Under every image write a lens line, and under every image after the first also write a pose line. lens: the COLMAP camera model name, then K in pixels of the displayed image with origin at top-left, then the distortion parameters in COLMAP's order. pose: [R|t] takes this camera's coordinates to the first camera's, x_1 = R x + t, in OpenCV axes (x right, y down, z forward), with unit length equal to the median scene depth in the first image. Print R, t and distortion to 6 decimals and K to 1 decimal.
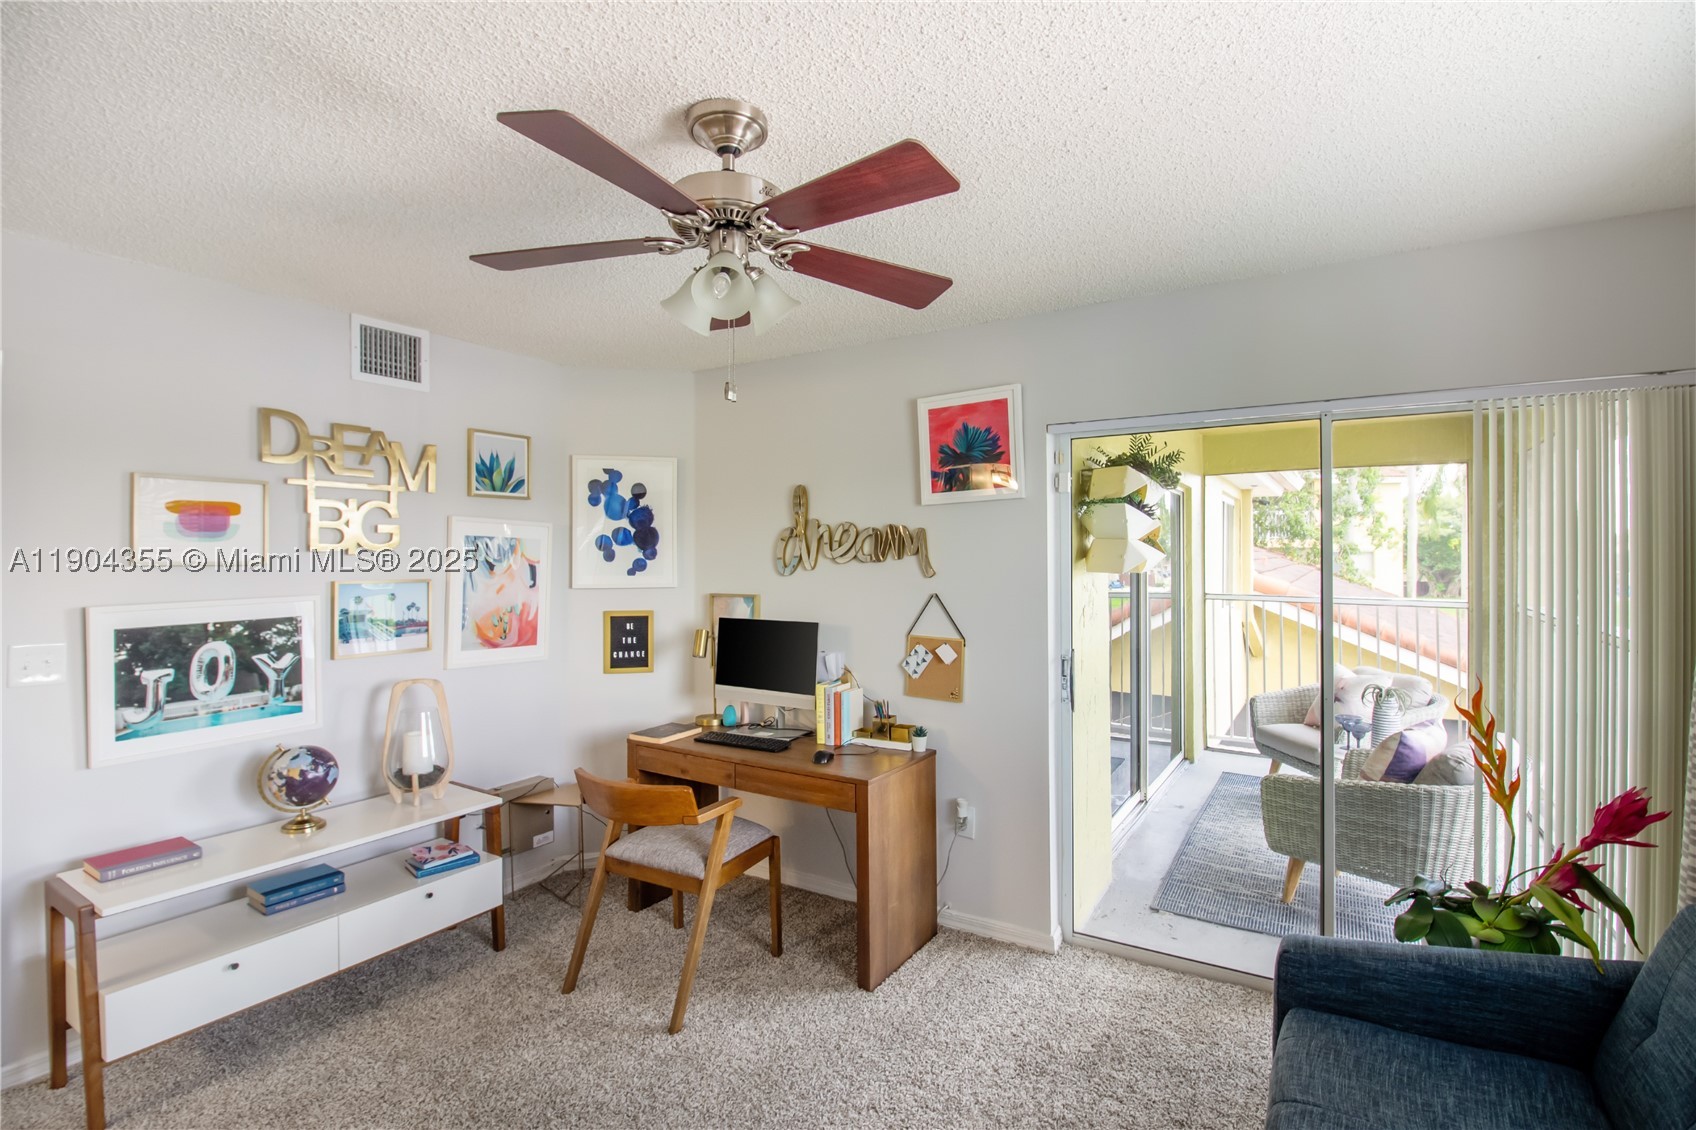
lens RADIAL K [[811.0, 0, 857.3], [0, 811.0, 558.5], [0, 0, 1]] dist [0.002898, 0.000204]
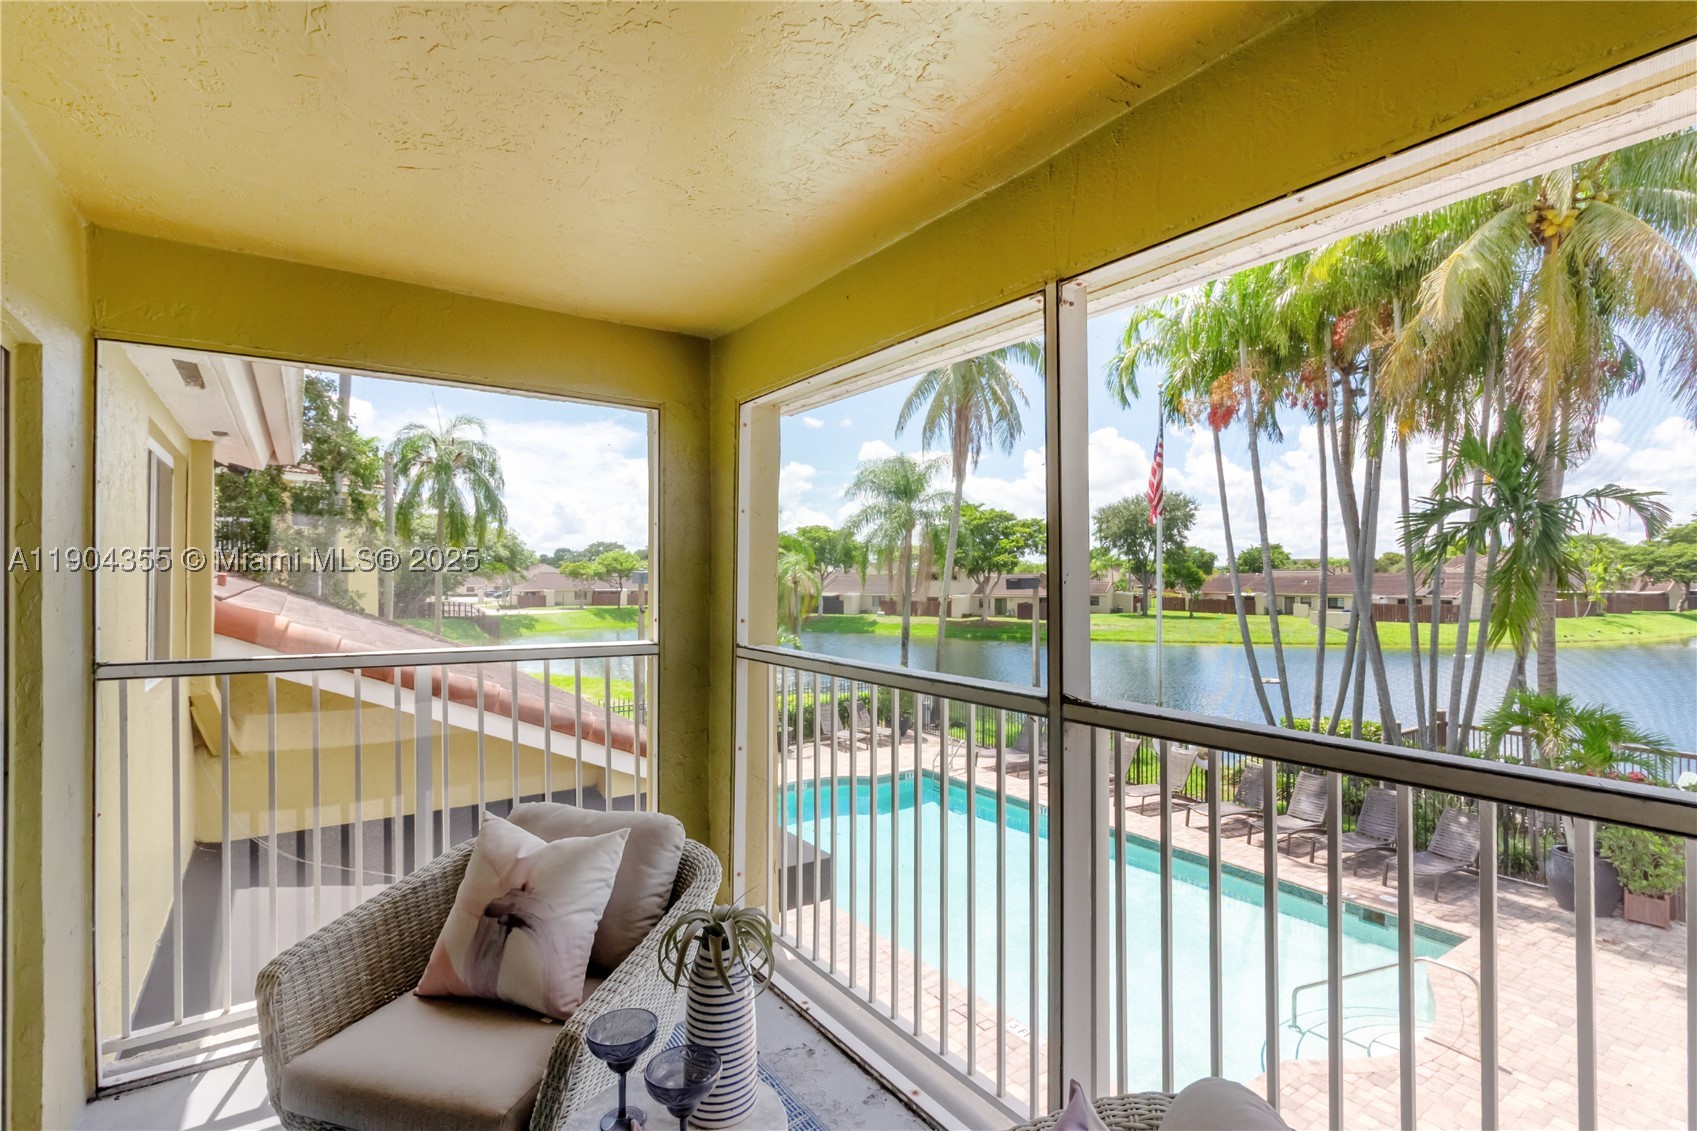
lens RADIAL K [[777.3, 0, 861.2], [0, 777.3, 564.8], [0, 0, 1]] dist [0.003914, -0.000421]
pose [[0.385235, 0.008846, 0.922776, 0.238701], [0.008063, 0.999884, -0.012951, 0.005420], [-0.922783, 0.012429, 0.385118, 0.548816]]
